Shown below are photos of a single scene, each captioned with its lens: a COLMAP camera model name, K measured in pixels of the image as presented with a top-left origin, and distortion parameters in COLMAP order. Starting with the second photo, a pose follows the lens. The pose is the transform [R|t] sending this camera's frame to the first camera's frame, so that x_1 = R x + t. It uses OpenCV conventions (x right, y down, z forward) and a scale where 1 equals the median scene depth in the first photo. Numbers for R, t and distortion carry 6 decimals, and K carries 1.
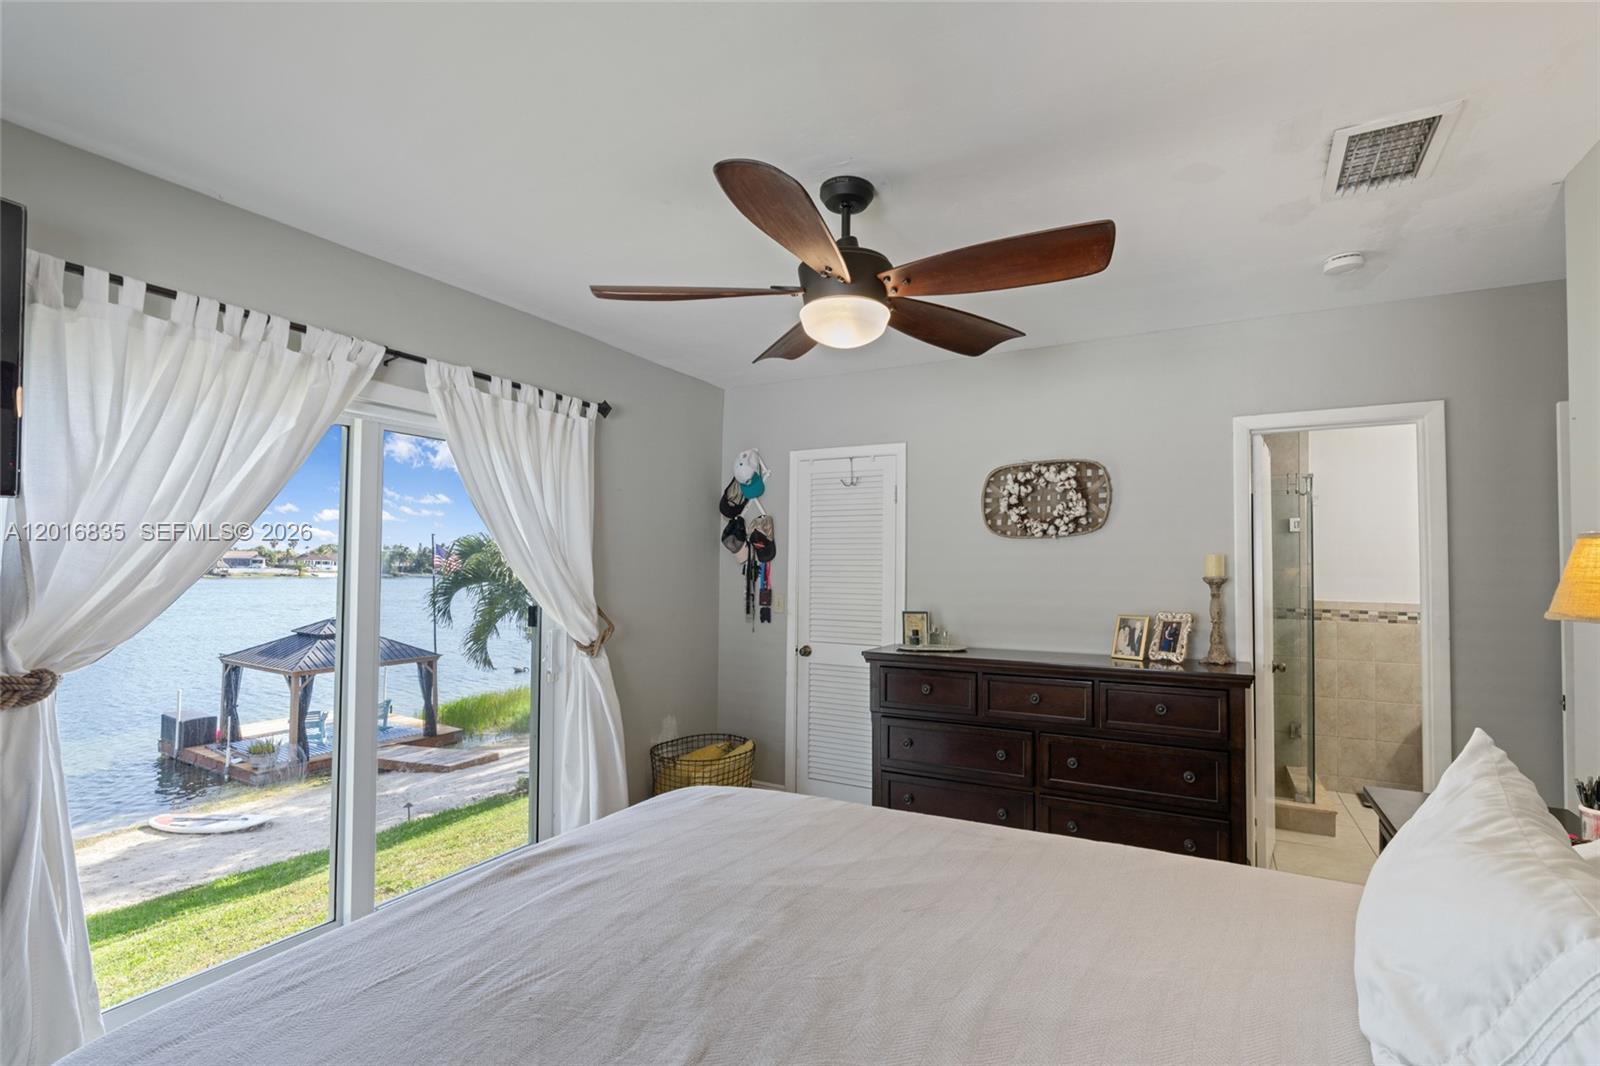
lens RADIAL K [[729.2, 0, 804.5], [0, 729.2, 544.0], [0, 0, 1]] dist [-0.008707, 0.002019]
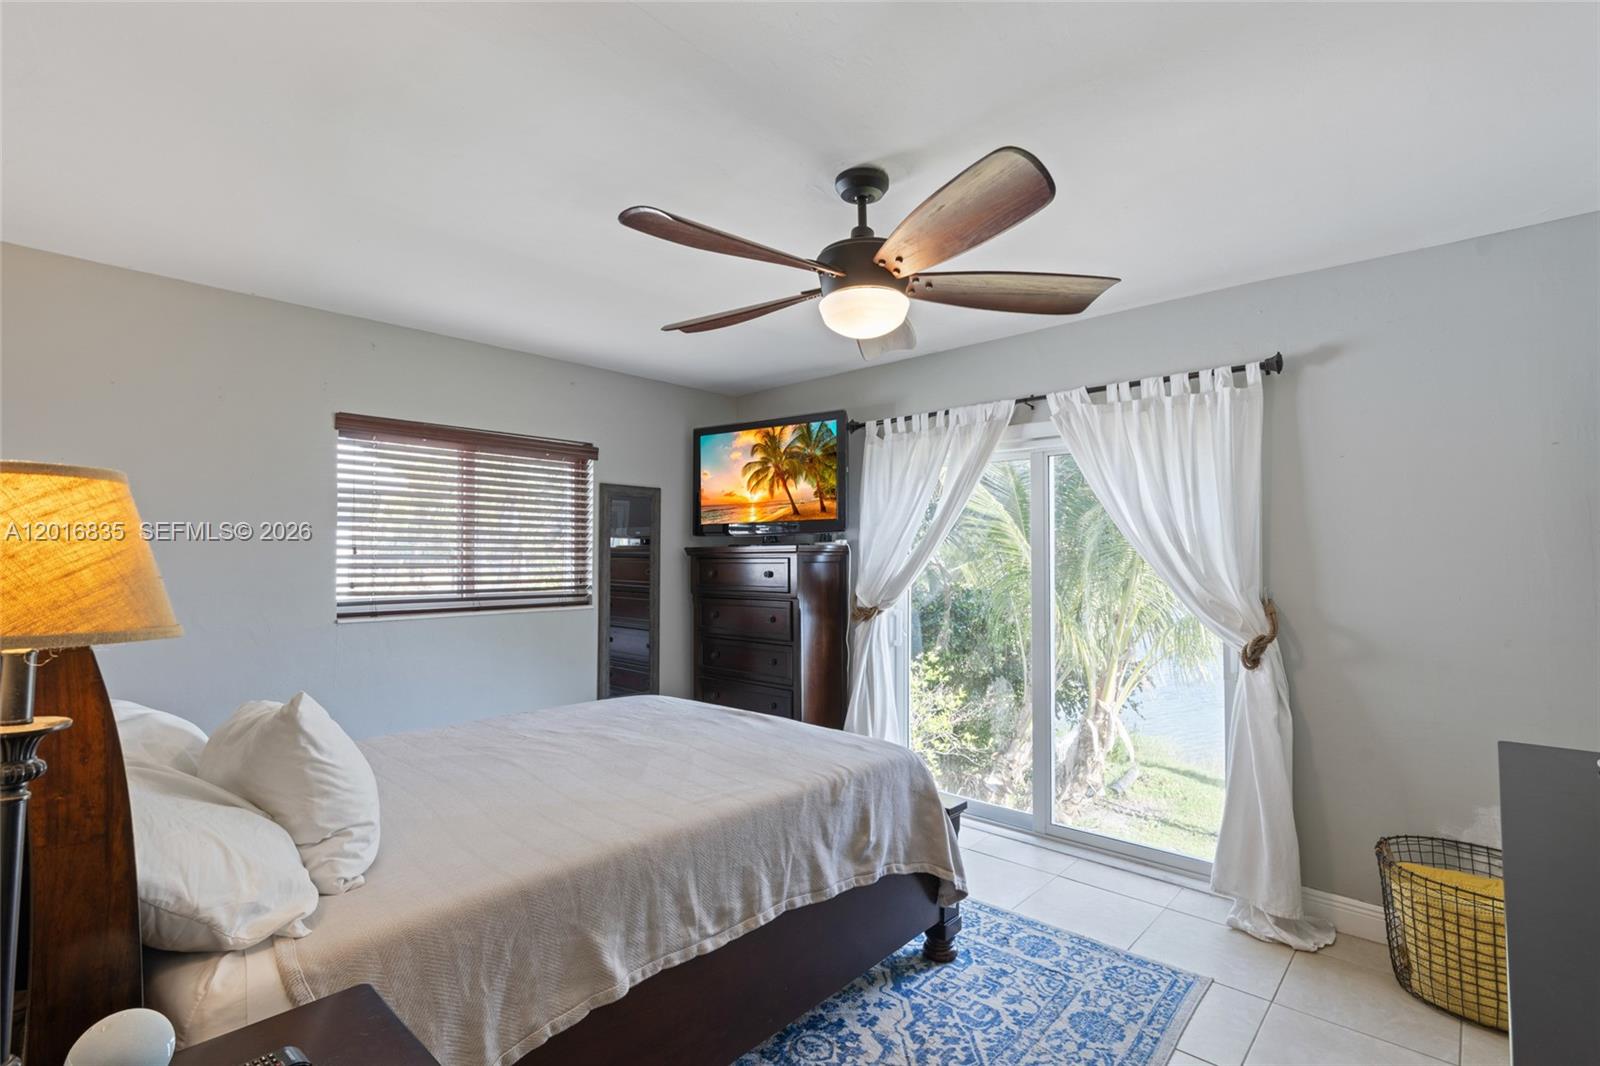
lens RADIAL K [[729.2, 0, 799.6], [0, 729.2, 529.7], [0, 0, 1]] dist [-0.008707, 0.002019]
pose [[-0.254950, -0.043177, -0.965990, 0.949469], [0.018979, 0.998587, -0.049643, 0.038712], [0.966768, -0.030990, -0.253770, 1.072104]]
